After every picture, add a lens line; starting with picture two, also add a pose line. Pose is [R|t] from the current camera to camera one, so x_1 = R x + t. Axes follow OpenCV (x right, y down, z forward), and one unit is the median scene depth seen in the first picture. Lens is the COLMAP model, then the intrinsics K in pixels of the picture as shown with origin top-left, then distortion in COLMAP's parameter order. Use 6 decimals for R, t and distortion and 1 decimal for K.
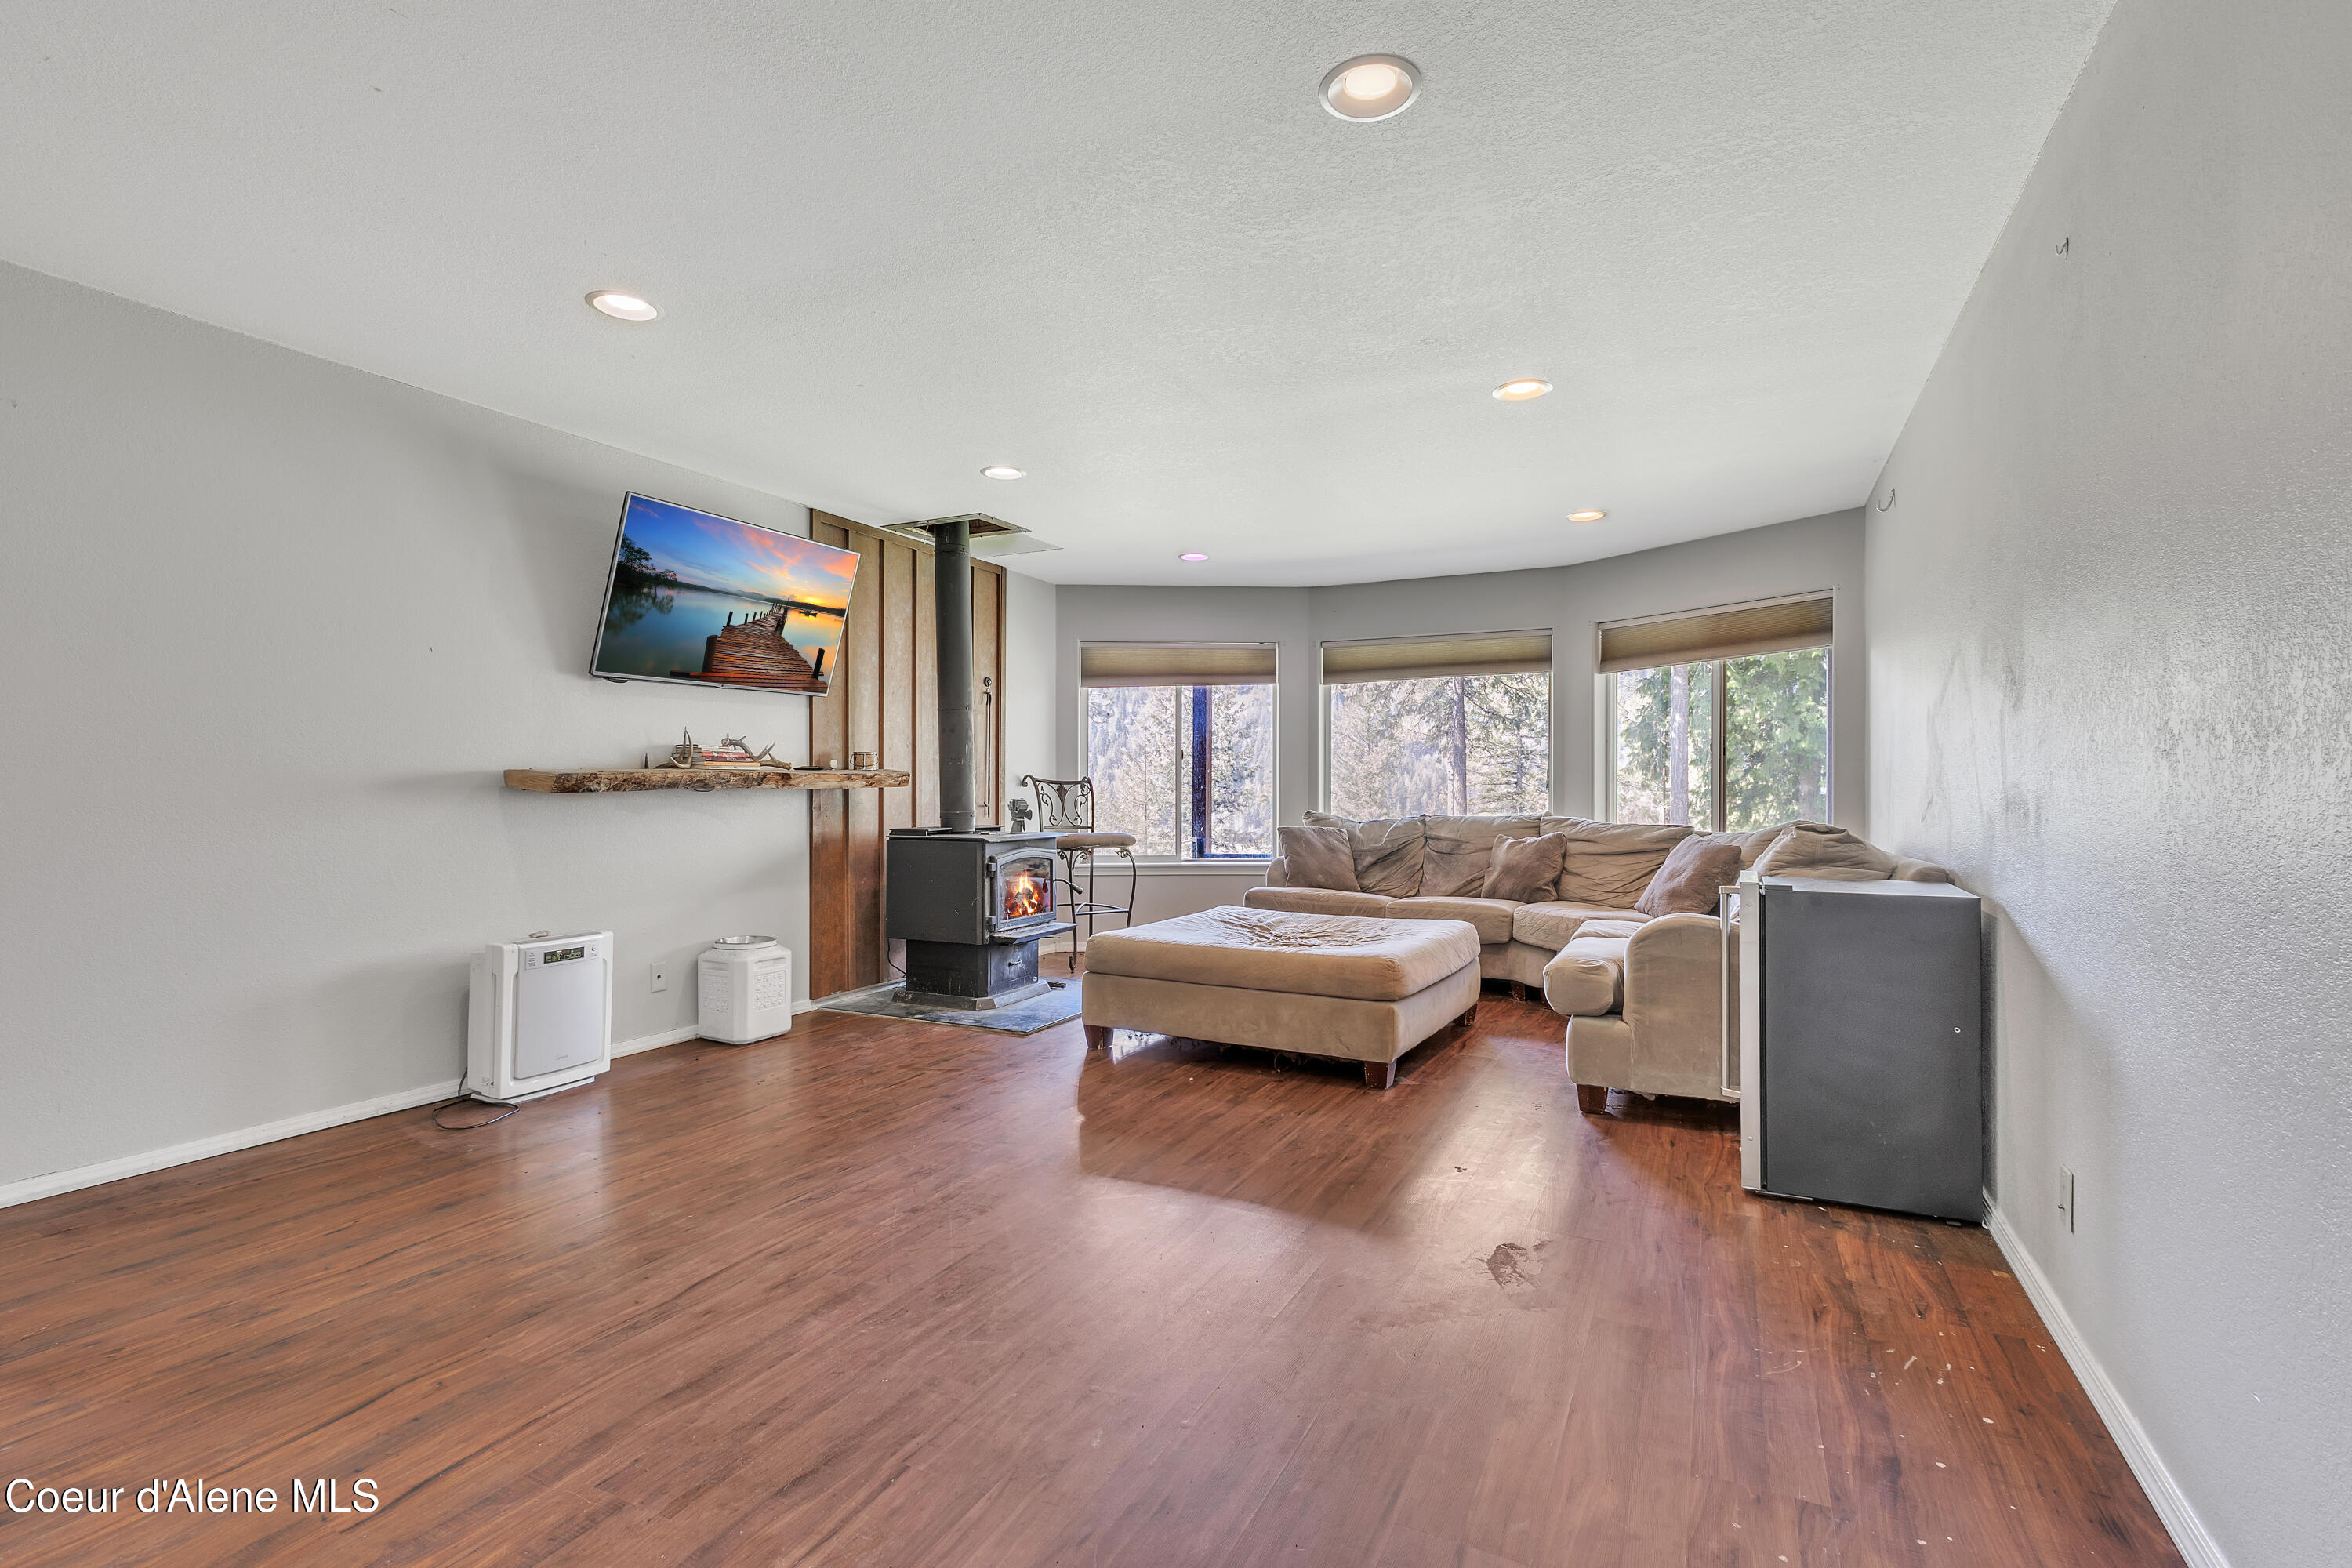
lens RADIAL K [[1088.4, 0, 1175.3], [0, 1088.4, 787.8], [0, 0, 1]] dist [0.013974, -0.003856]
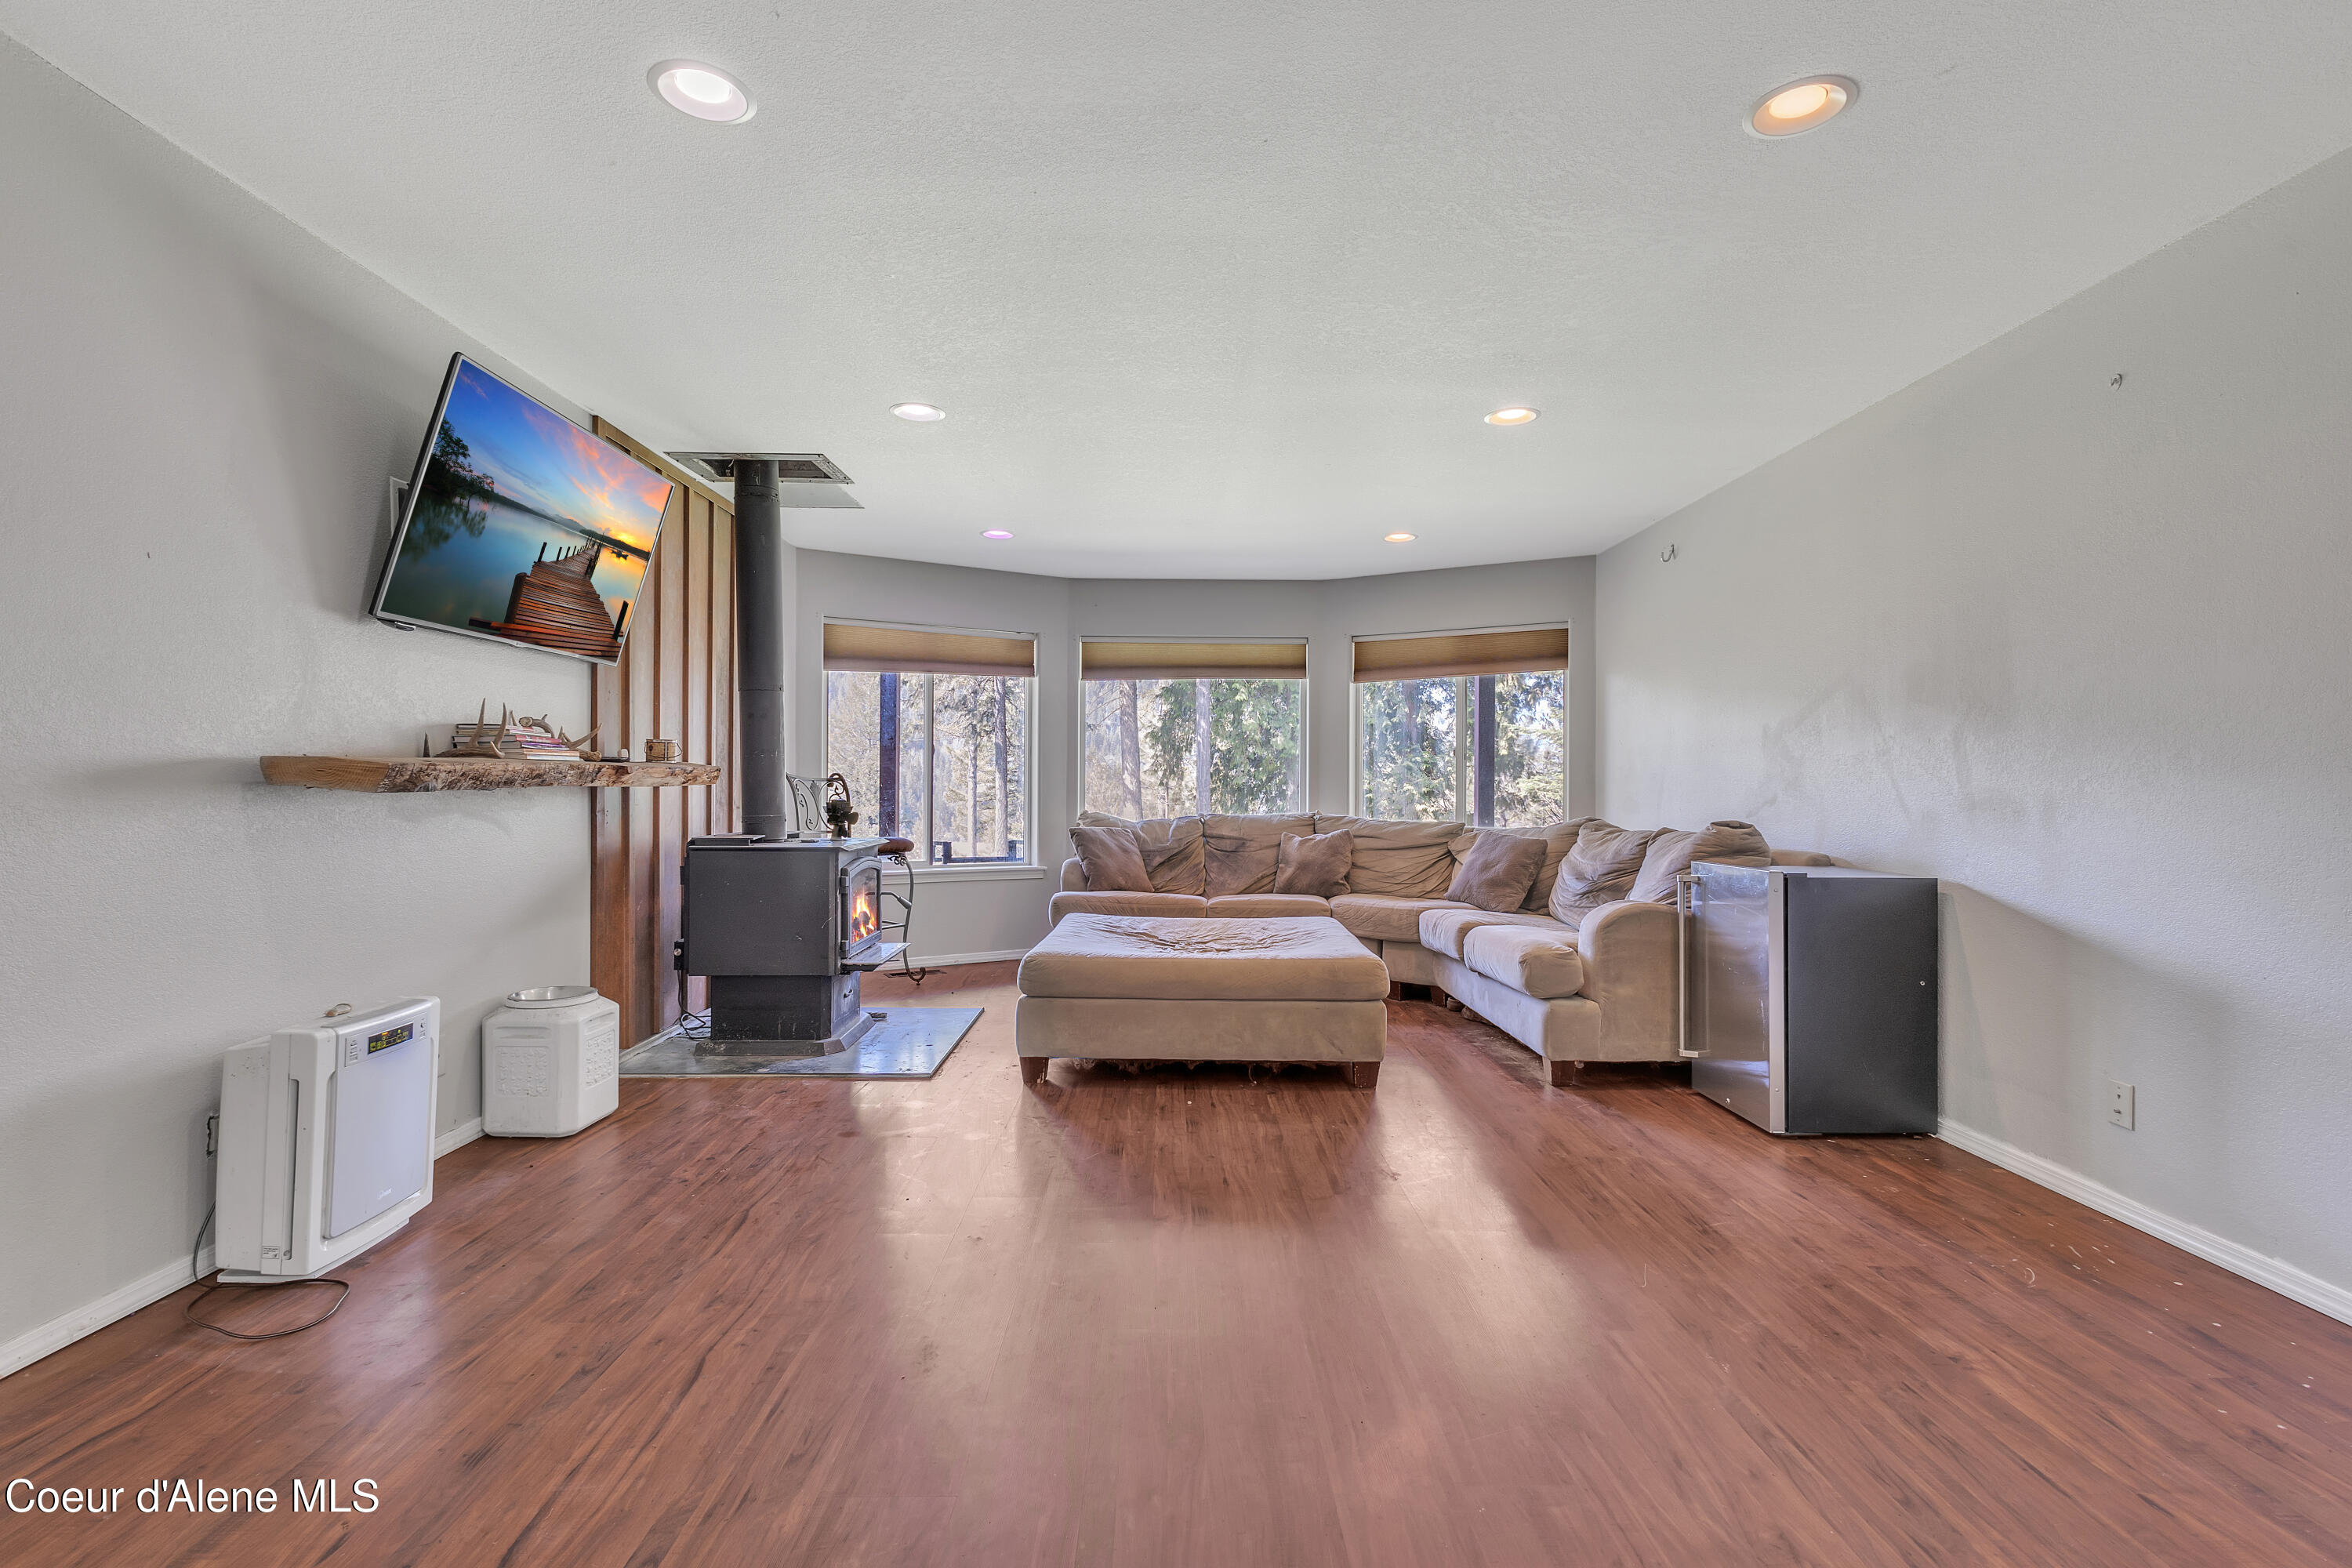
lens RADIAL K [[1088.4, 0, 1175.3], [0, 1088.4, 787.8], [0, 0, 1]] dist [0.013974, -0.003856]
pose [[0.889104, 0.003126, 0.457695, -0.333792], [-0.004261, 0.999990, 0.001447, -0.001123], [-0.457686, -0.003236, 0.889108, 0.146420]]
